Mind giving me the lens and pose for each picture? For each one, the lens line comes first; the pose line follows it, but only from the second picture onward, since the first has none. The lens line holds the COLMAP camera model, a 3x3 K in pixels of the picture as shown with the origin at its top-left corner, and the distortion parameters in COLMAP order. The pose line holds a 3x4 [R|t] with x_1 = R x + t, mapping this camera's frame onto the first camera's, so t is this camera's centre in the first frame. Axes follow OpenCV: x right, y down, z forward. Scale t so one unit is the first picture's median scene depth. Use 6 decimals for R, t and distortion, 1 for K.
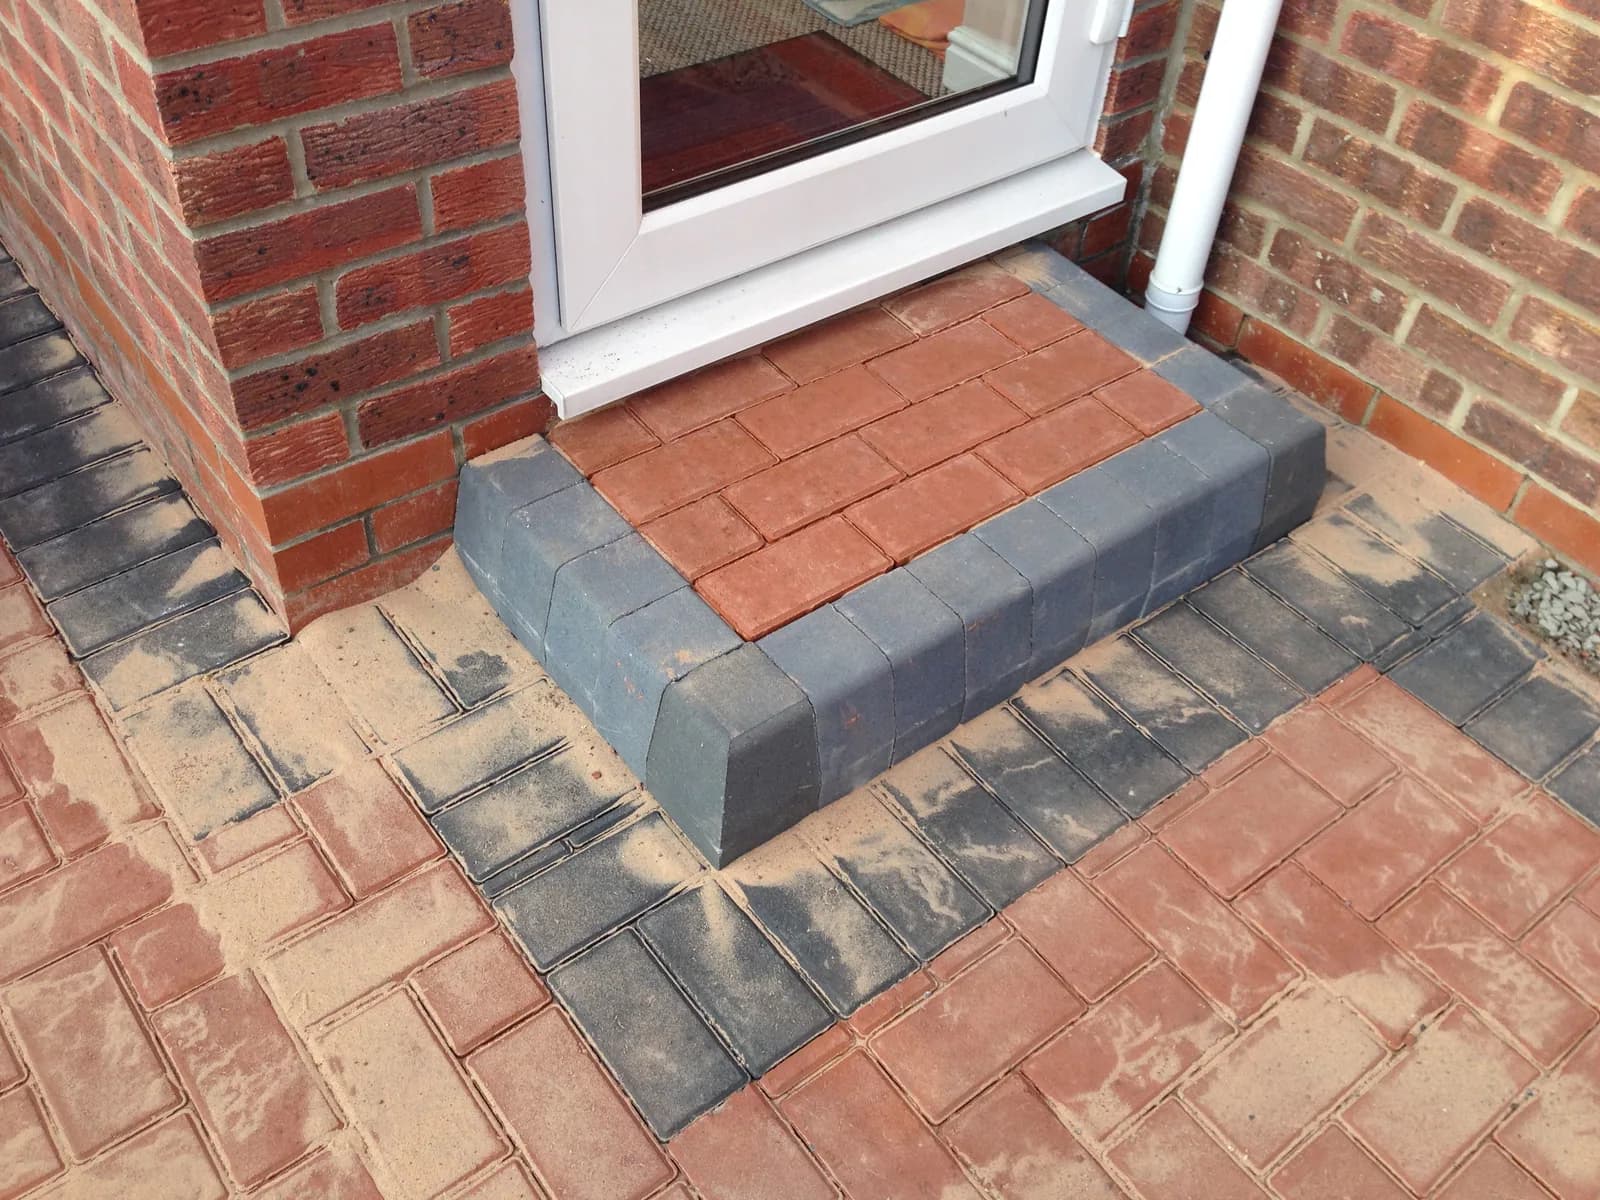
lens RADIAL K [[1479.2, 0, 798.7], [0, 1479.2, 610.9], [0, 0, 1]] dist [0.136924, -0.253644]
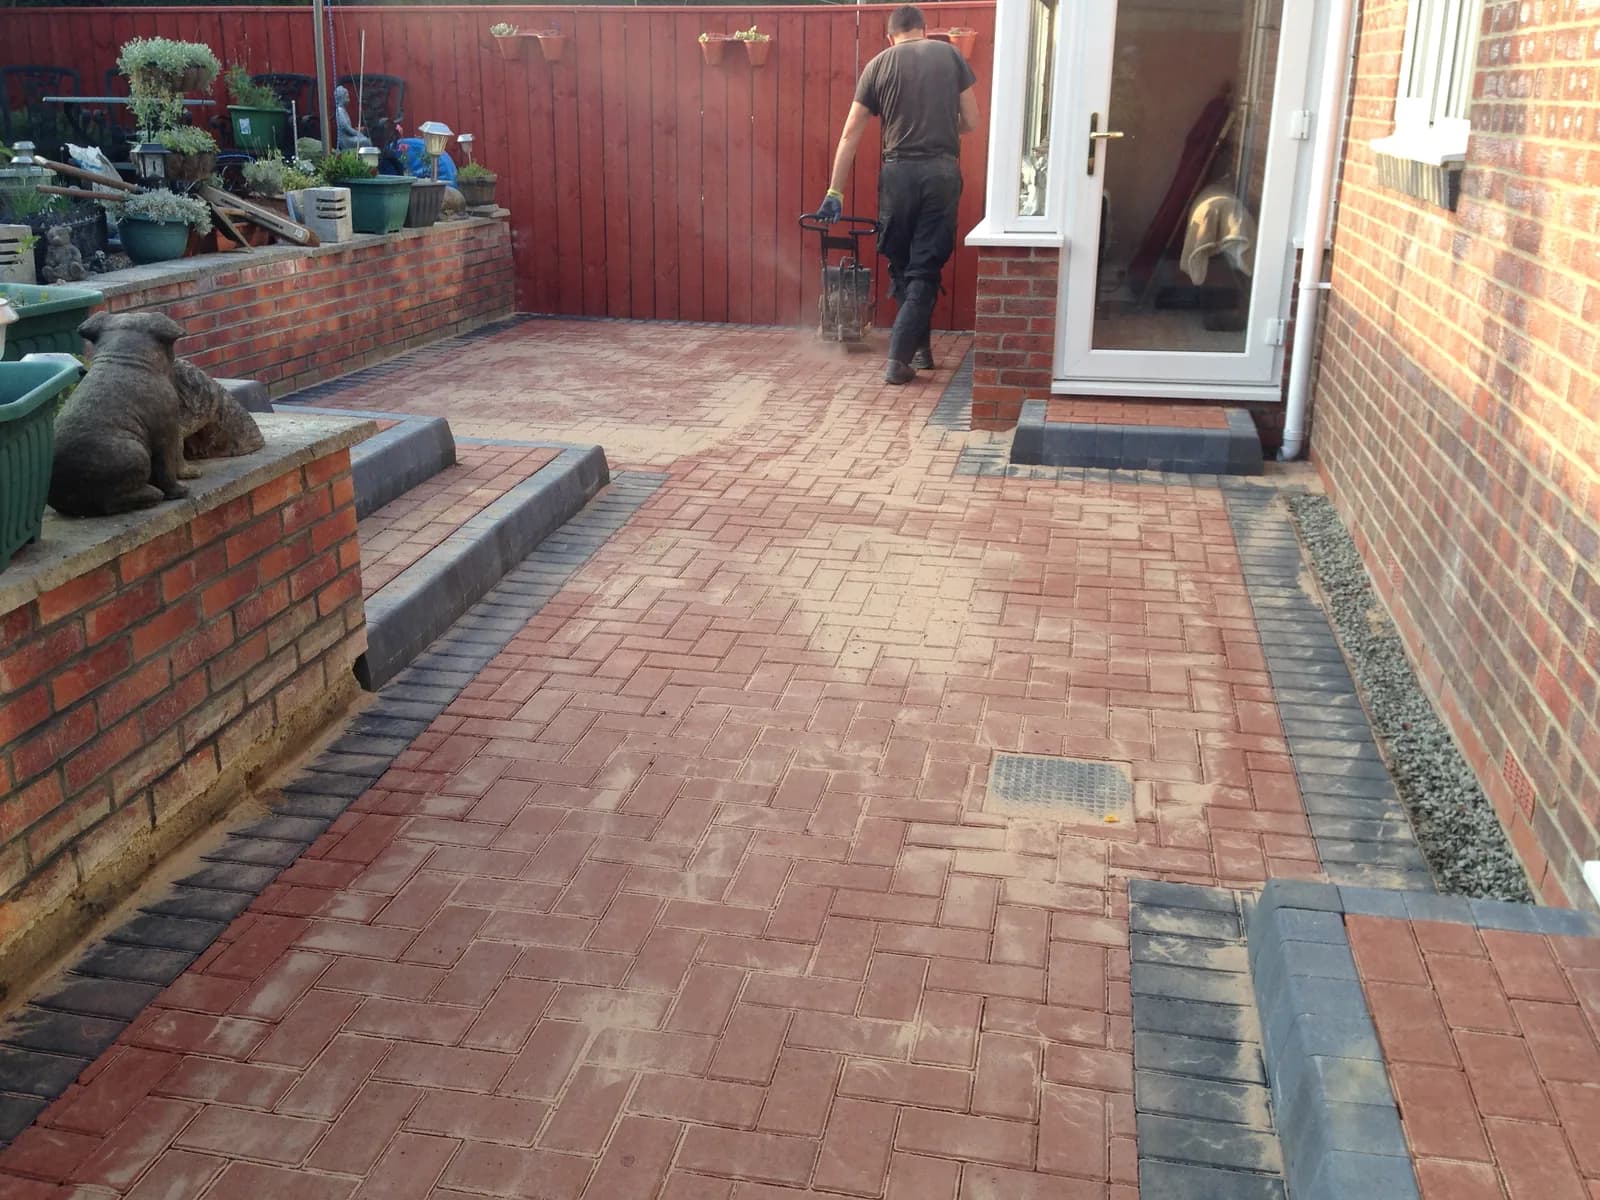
lens RADIAL K [[1464.1, 0, 793.7], [0, 1464.1, 628.4], [0, 0, 1]] dist [0.145122, -0.252203]
pose [[0.647384, 0.208835, -0.732996, 2.497357], [-0.511117, 0.832374, -0.214272, 1.640759], [0.565379, 0.513363, 0.645604, -1.615453]]
